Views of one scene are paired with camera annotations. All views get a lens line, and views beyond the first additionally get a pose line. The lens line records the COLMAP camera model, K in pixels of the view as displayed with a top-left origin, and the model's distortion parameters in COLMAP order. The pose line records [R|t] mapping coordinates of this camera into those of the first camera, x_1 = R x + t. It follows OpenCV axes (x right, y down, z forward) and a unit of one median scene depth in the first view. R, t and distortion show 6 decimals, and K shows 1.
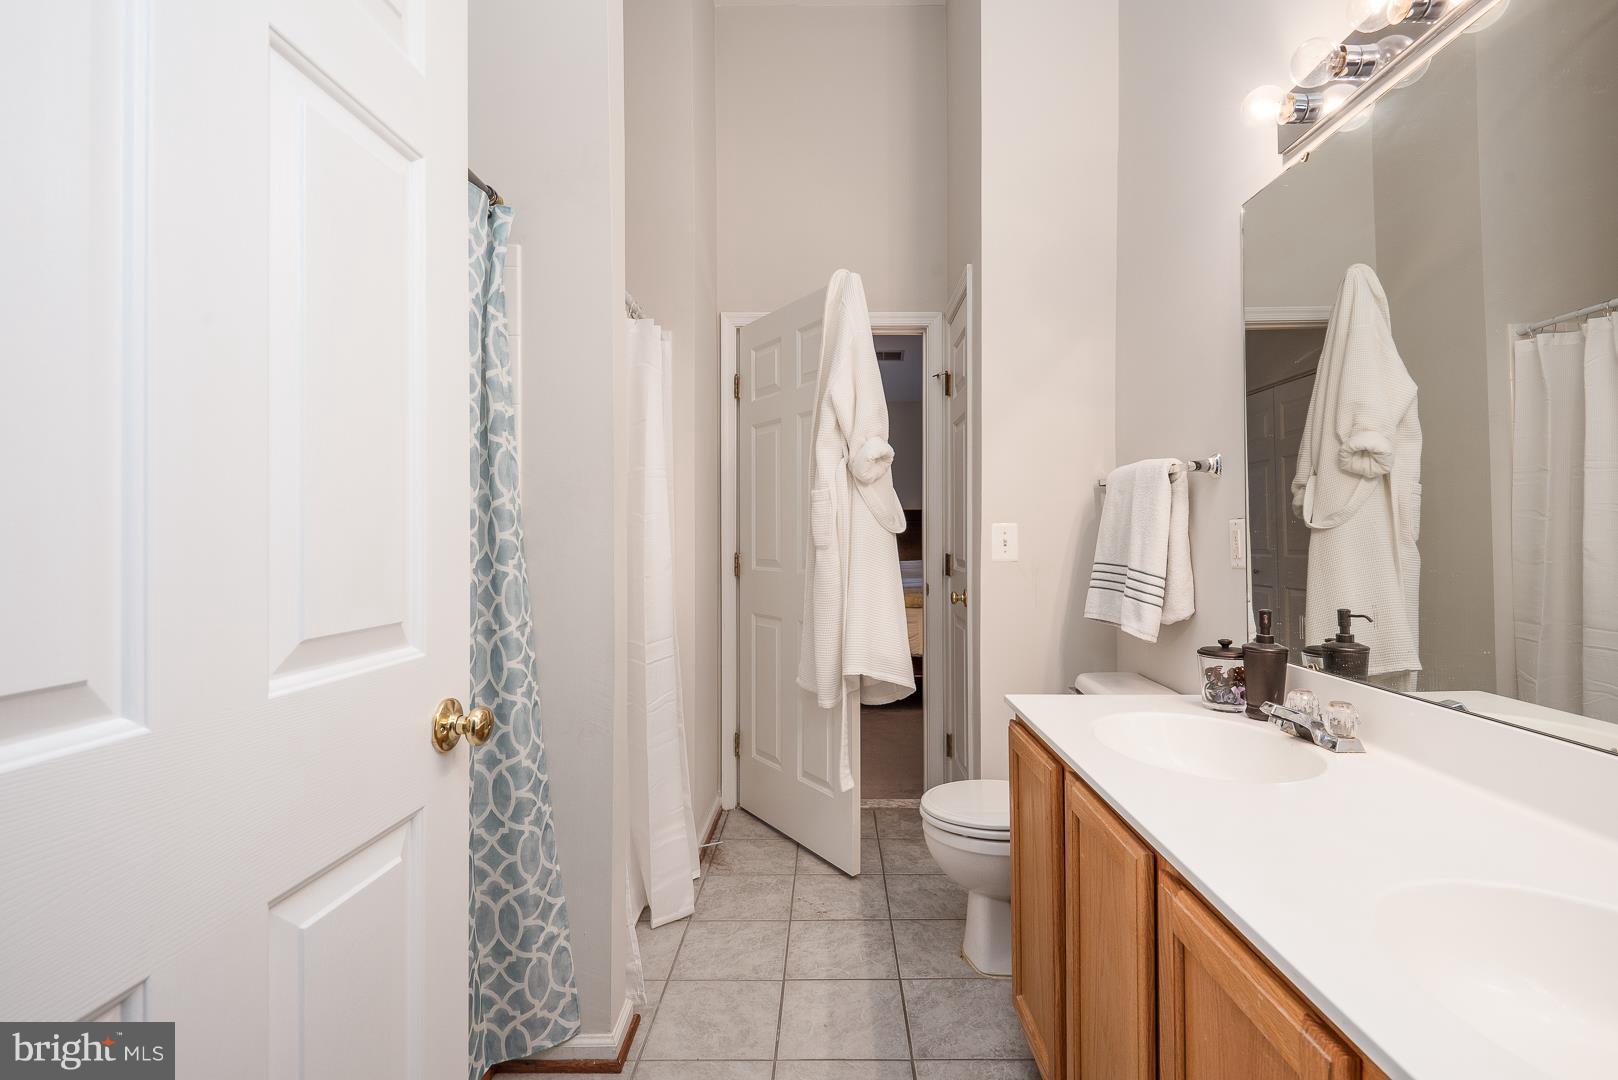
lens RADIAL K [[749.2, 0, 806.1], [0, 749.2, 536.5], [0, 0, 1]] dist [0.038803, -0.025703]
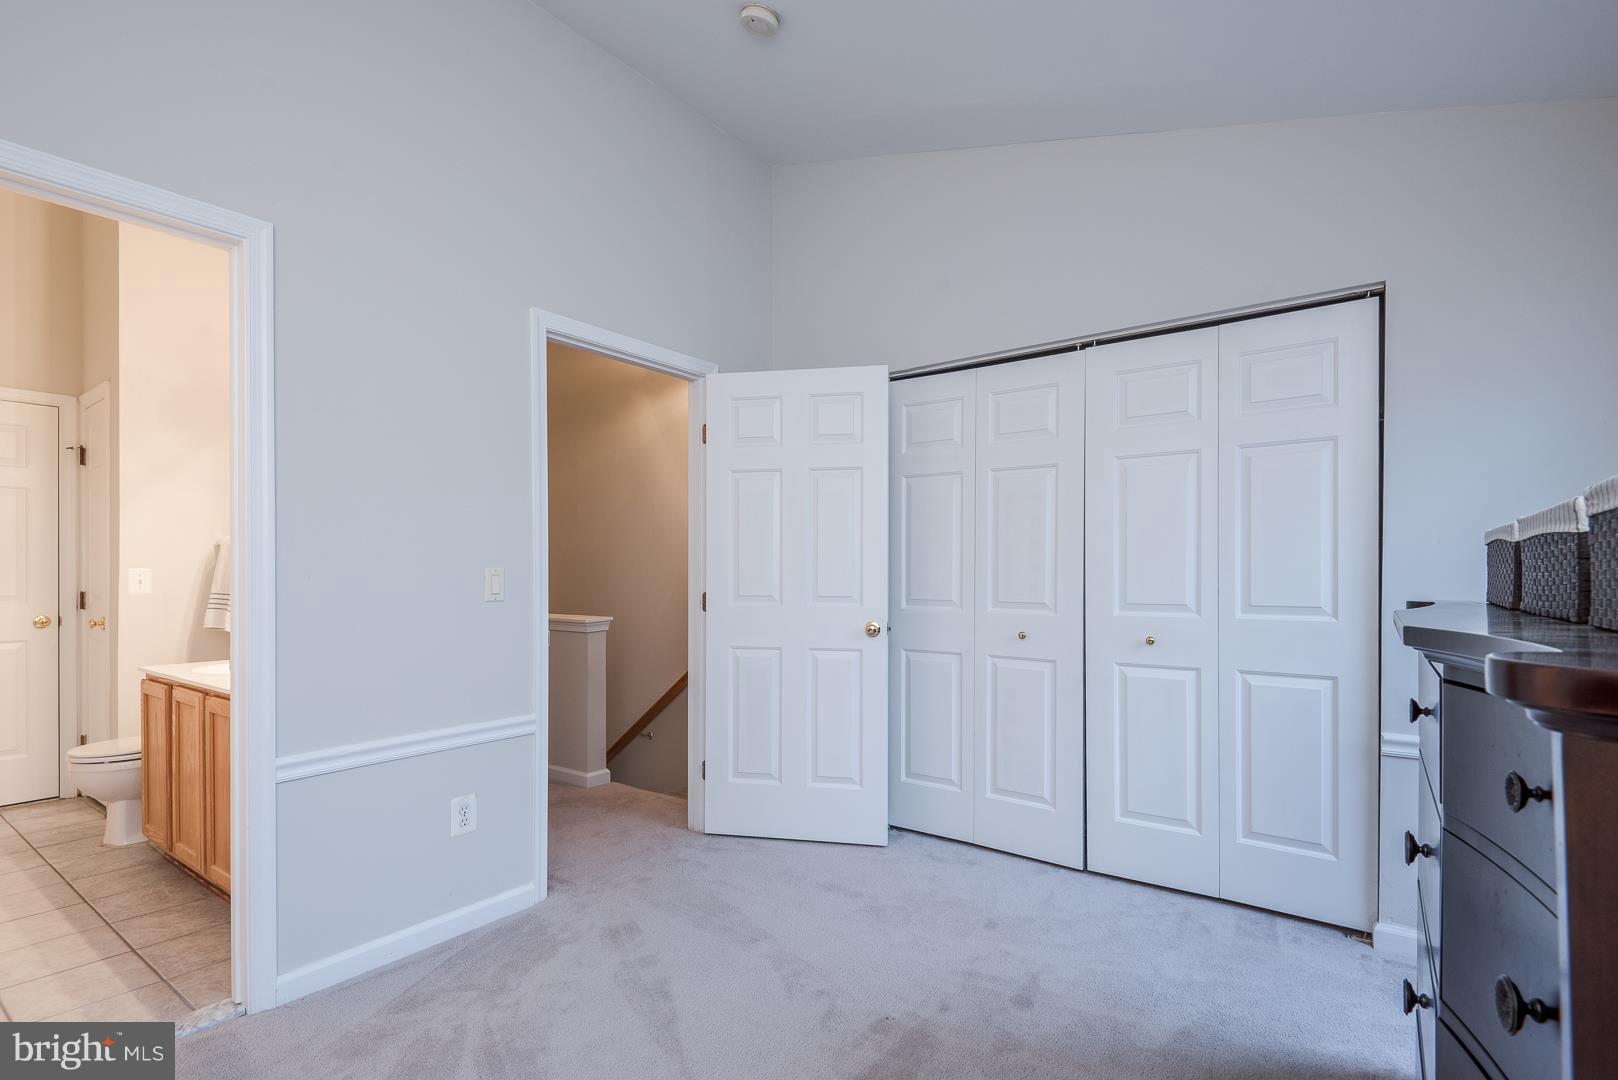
lens RADIAL K [[779.3, 0, 814.2], [0, 779.3, 576.2], [0, 0, 1]] dist [0.000333, 0.000099]
pose [[0.568999, -0.000475, 0.822338, -0.267470], [-0.000094, 1.000000, 0.000643, -0.004192], [-0.822338, -0.000443, 0.568999, -1.066644]]
